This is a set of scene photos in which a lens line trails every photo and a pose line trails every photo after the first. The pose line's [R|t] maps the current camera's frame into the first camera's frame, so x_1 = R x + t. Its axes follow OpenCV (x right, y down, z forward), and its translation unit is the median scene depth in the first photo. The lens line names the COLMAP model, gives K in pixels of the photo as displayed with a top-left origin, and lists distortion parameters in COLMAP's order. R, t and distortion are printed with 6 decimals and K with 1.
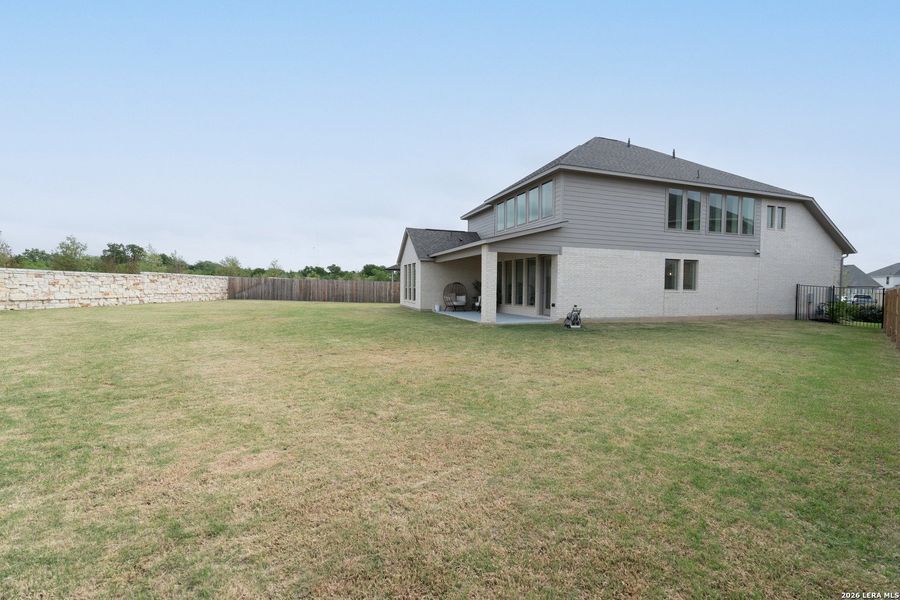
lens RADIAL K [[395.1, 0, 450.0], [0, 395.1, 300.0], [0, 0, 1]] dist [-0.001432, -0.000075]
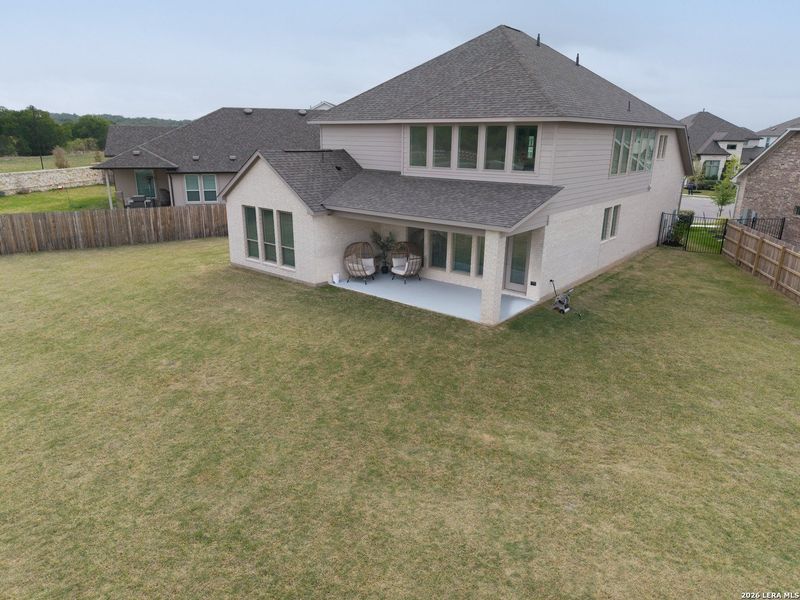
lens RADIAL K [[538.4, 0, 400.0], [0, 538.4, 300.0], [0, 0, 1]] dist [0.015644, -0.003832]
pose [[0.849097, -0.157256, 0.504287, -0.431614], [0.016011, 0.961883, 0.272992, -0.206490], [-0.527995, -0.223722, 0.819249, 0.146996]]
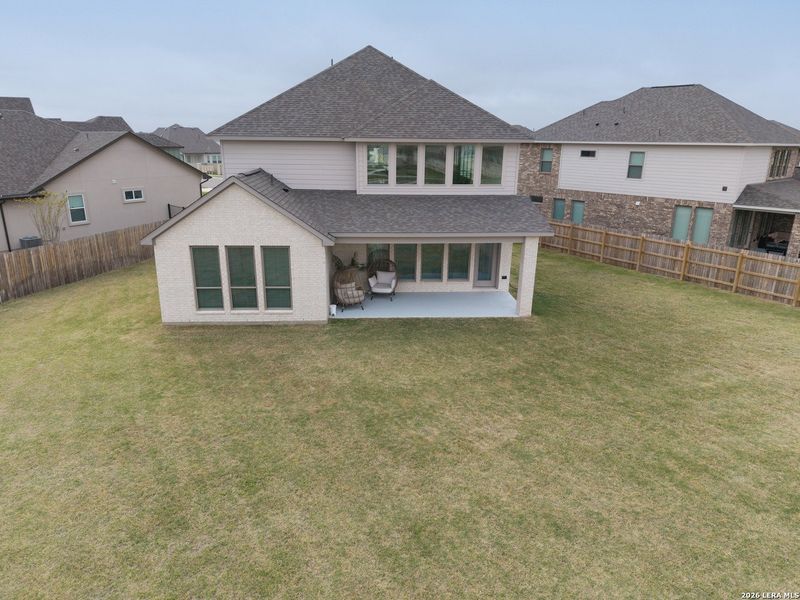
lens RADIAL K [[538.4, 0, 400.0], [0, 538.4, 300.0], [0, 0, 1]] dist [0.015644, -0.003832]
pose [[0.258839, -0.284594, 0.923043, -0.825344], [0.021854, 0.957091, 0.288963, -0.252774], [-0.965673, -0.054622, 0.253952, 0.683664]]
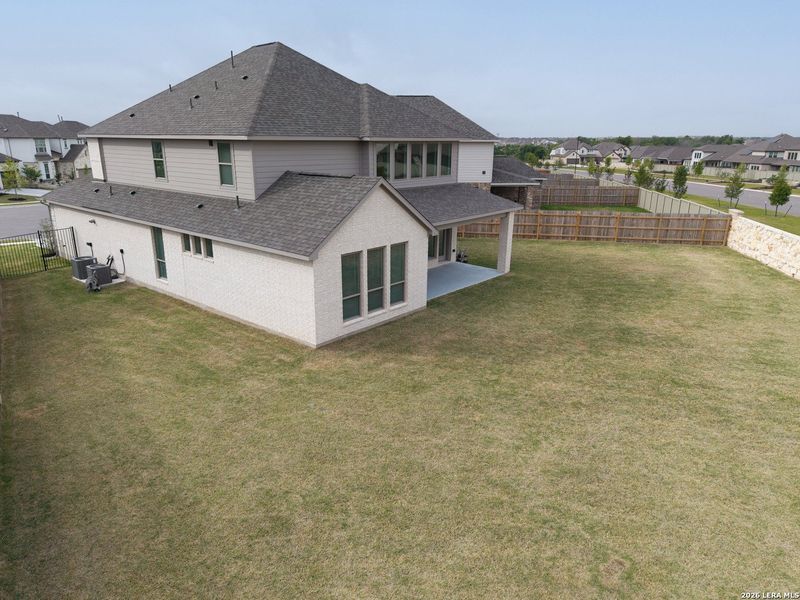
lens RADIAL K [[538.4, 0, 400.0], [0, 538.4, 300.0], [0, 0, 1]] dist [0.015644, -0.003832]
pose [[-0.511676, -0.255756, 0.820230, -0.815562], [0.018881, 0.951089, 0.308338, -0.274779], [-0.858971, 0.173256, -0.481820, 1.501220]]
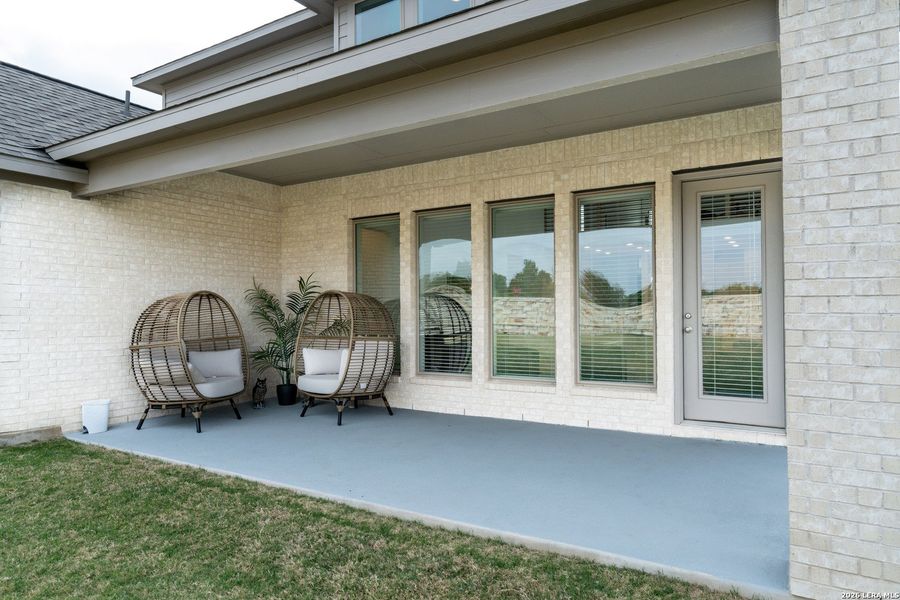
lens RADIAL K [[552.3, 0, 449.3], [0, 552.3, 309.4], [0, 0, 1]] dist [0.001285, 0.000039]
pose [[0.770807, -0.007169, 0.637028, -0.073633], [0.035221, 0.998887, -0.031377, -0.020272], [-0.636094, 0.046622, 0.770202, 0.674080]]
